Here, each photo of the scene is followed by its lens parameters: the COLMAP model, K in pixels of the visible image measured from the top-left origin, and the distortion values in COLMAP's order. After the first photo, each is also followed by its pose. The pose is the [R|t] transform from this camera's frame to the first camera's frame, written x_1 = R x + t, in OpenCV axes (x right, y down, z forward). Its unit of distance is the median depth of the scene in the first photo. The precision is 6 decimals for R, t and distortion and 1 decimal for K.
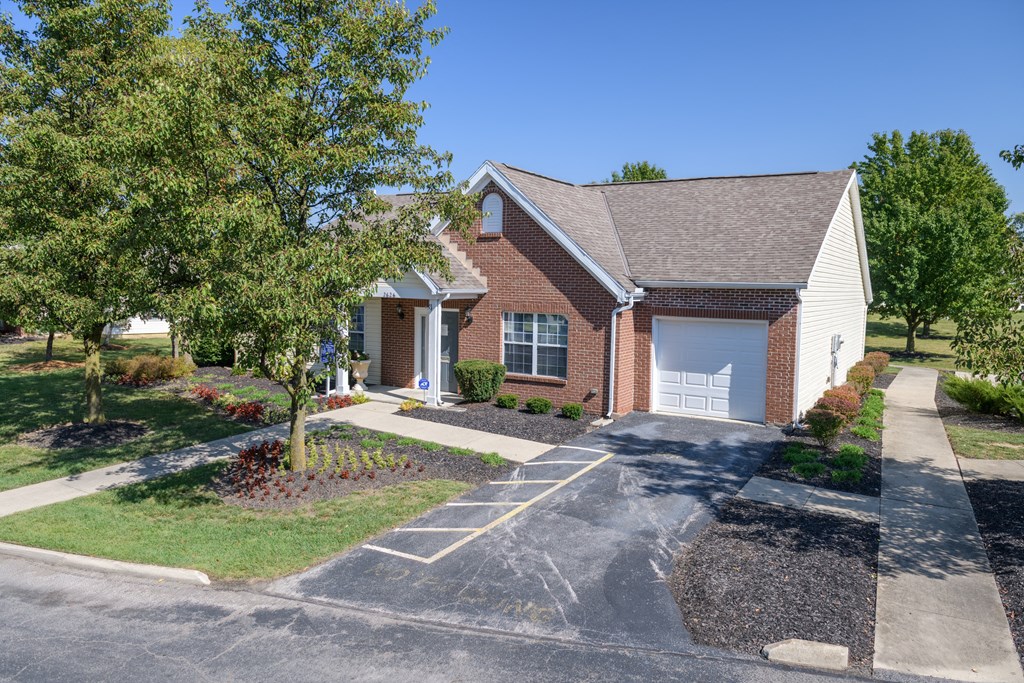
lens RADIAL K [[752.6, 0, 515.1], [0, 752.6, 324.3], [0, 0, 1]] dist [0.003363, 0.000735]
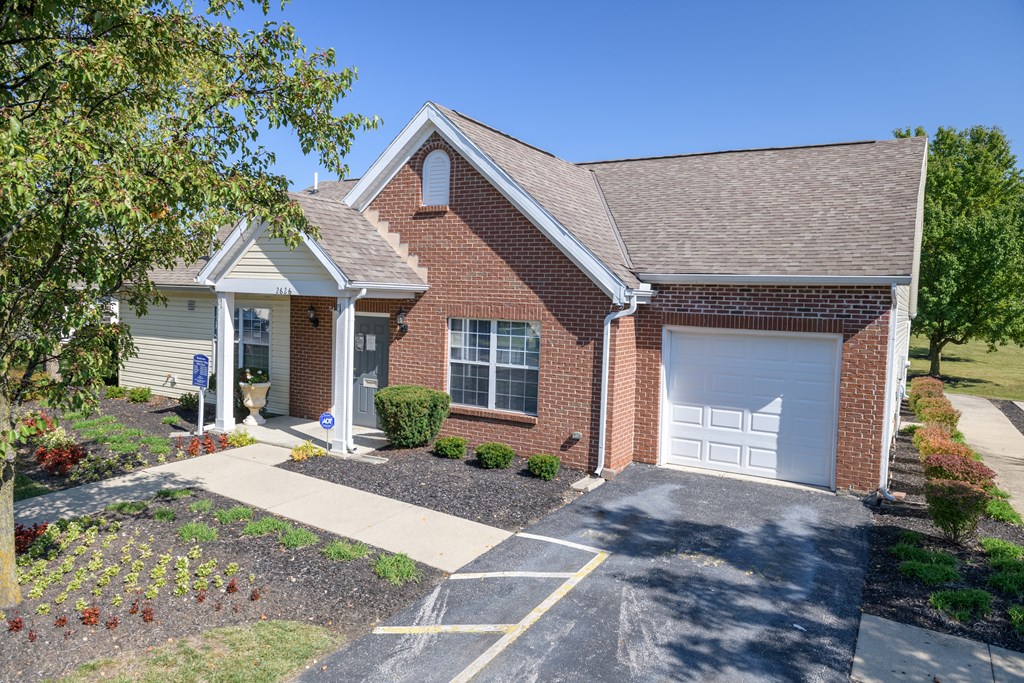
lens RADIAL K [[668.7, 0, 508.2], [0, 668.7, 336.8], [0, 0, 1]] dist [-0.001735, -0.000941]
pose [[0.999913, 0.012846, -0.002876, 0.043228], [-0.012864, 0.999896, -0.006572, 0.005031], [0.002792, 0.006608, 0.999974, 0.391015]]
